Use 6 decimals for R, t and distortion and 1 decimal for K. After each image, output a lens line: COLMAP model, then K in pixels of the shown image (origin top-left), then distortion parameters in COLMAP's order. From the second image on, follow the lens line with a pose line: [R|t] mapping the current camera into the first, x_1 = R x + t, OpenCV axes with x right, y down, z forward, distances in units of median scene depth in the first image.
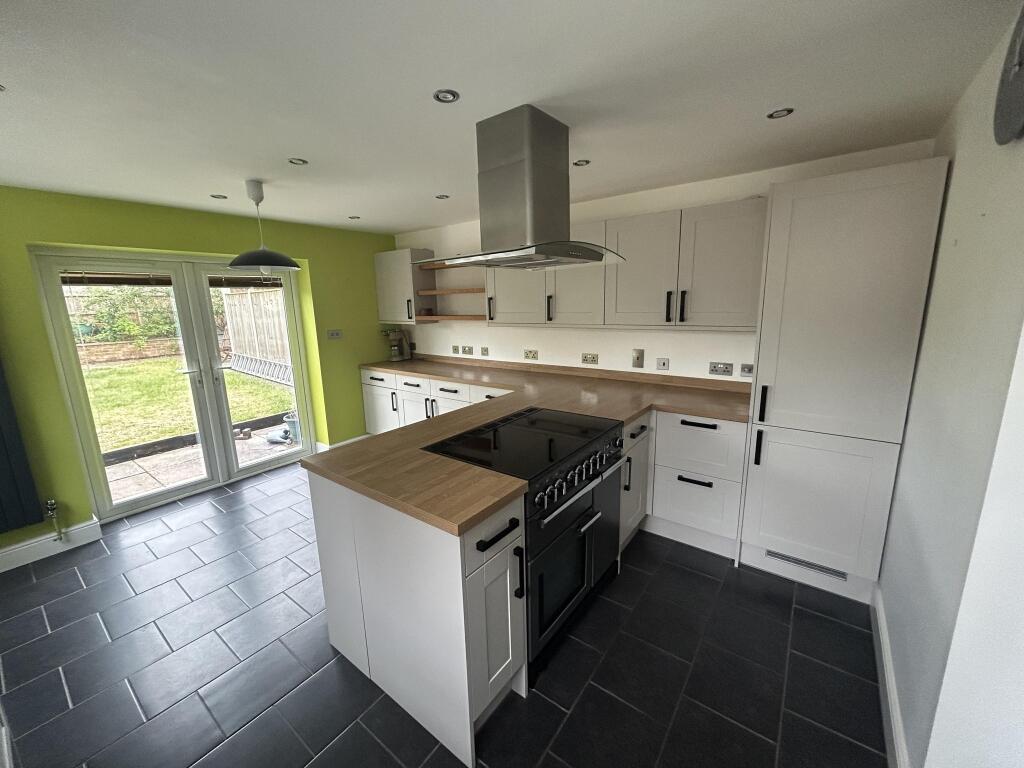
lens RADIAL K [[409.0, 0, 514.2], [0, 409.0, 380.5], [0, 0, 1]] dist [-0.004230, 0.001692]
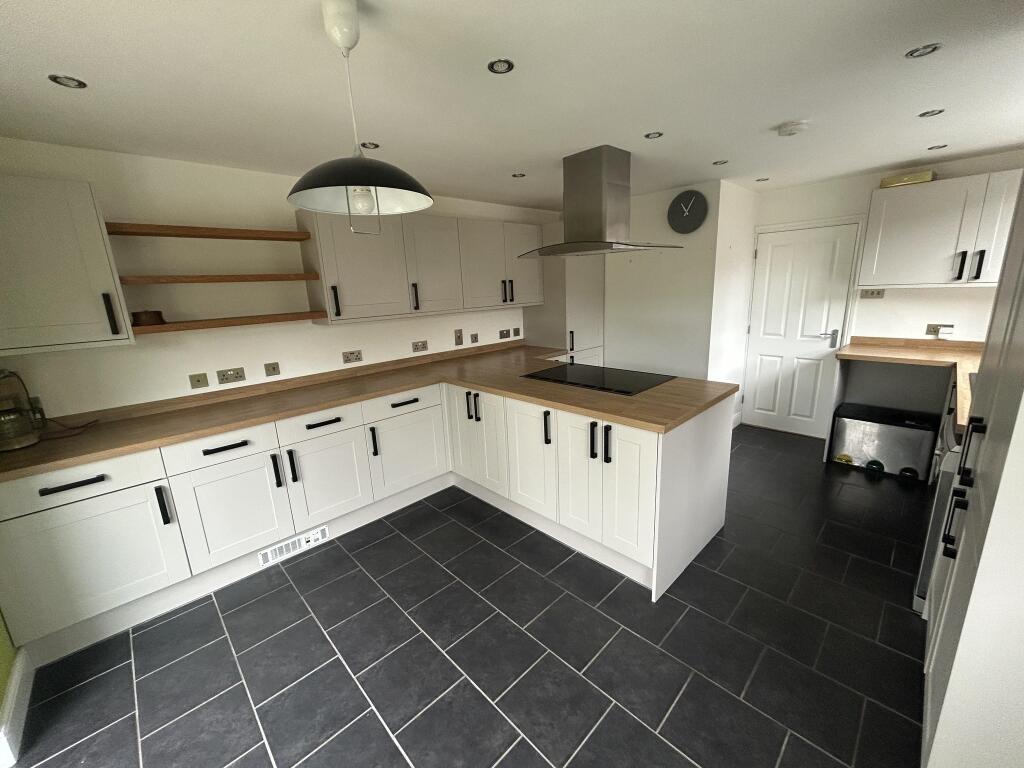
lens RADIAL K [[409.0, 0, 513.3], [0, 409.0, 389.1], [0, 0, 1]] dist [-0.004230, 0.001692]
pose [[0.154351, -0.228113, 0.961322, -0.820175], [0.223675, 0.955789, 0.190886, -0.096956], [-0.962365, 0.185560, 0.198550, 0.597340]]
